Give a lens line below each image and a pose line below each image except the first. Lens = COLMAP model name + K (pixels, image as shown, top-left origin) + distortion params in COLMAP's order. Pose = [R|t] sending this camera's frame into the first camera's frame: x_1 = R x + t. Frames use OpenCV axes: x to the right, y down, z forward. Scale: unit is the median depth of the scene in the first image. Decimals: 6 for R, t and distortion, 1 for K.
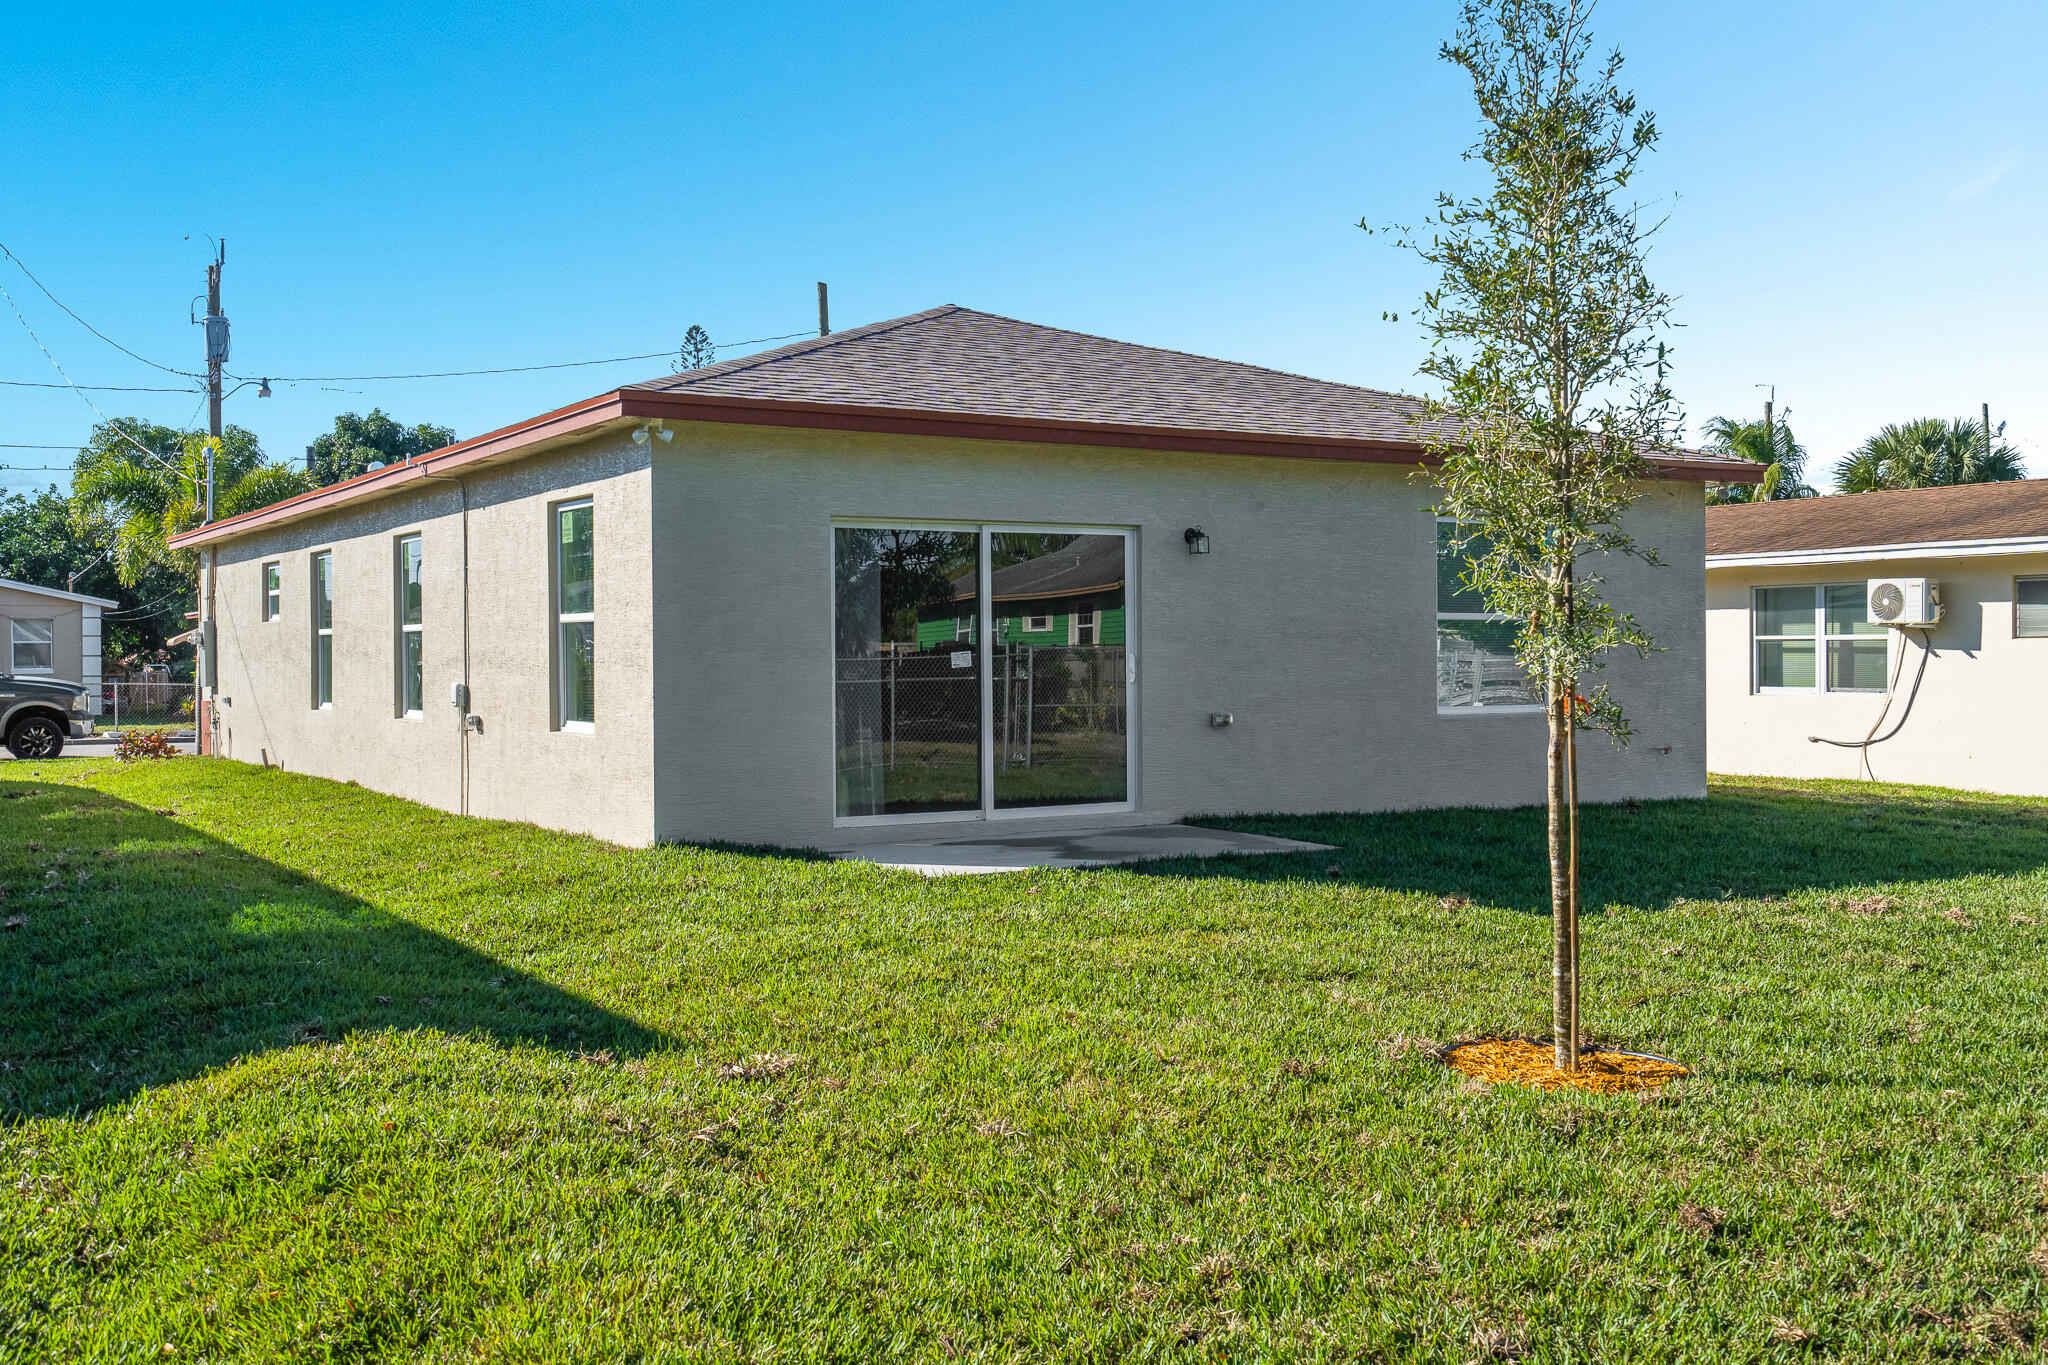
lens RADIAL K [[2012.7, 0, 1024.0], [0, 2012.7, 682.5], [0, 0, 1]] dist [-0.002230, 0.012039]
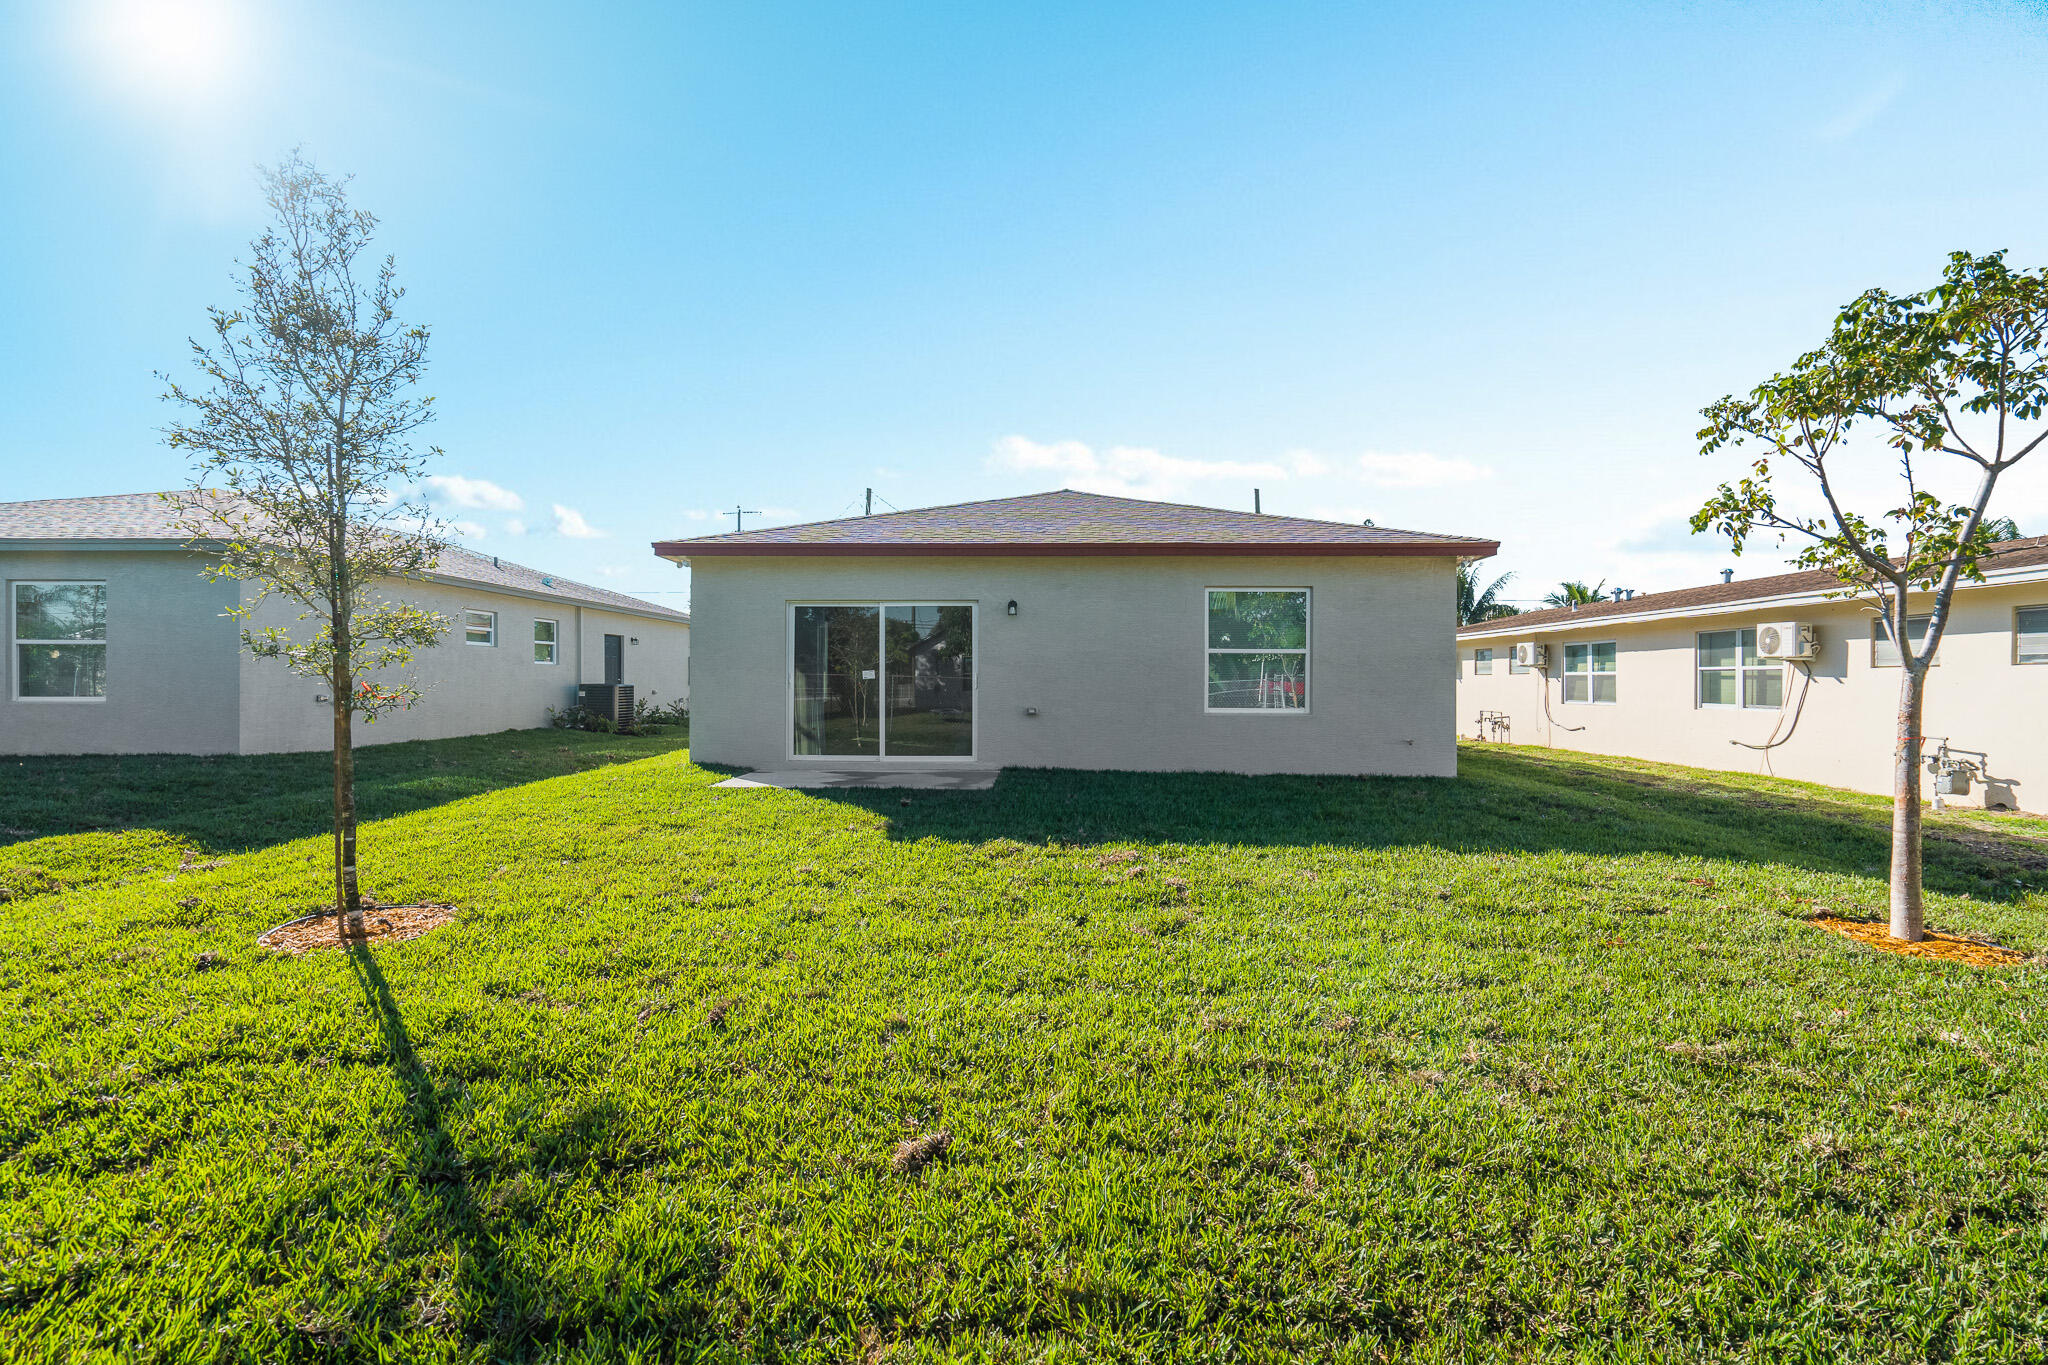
lens RADIAL K [[922.1, 0, 1023.4], [0, 922.1, 686.0], [0, 0, 1]] dist [-0.000370, 0.001342]
pose [[0.840845, 0.009725, -0.541189, 0.349655], [-0.015566, 0.999860, -0.006217, 0.001379], [0.541053, 0.013651, 0.840878, 0.223331]]
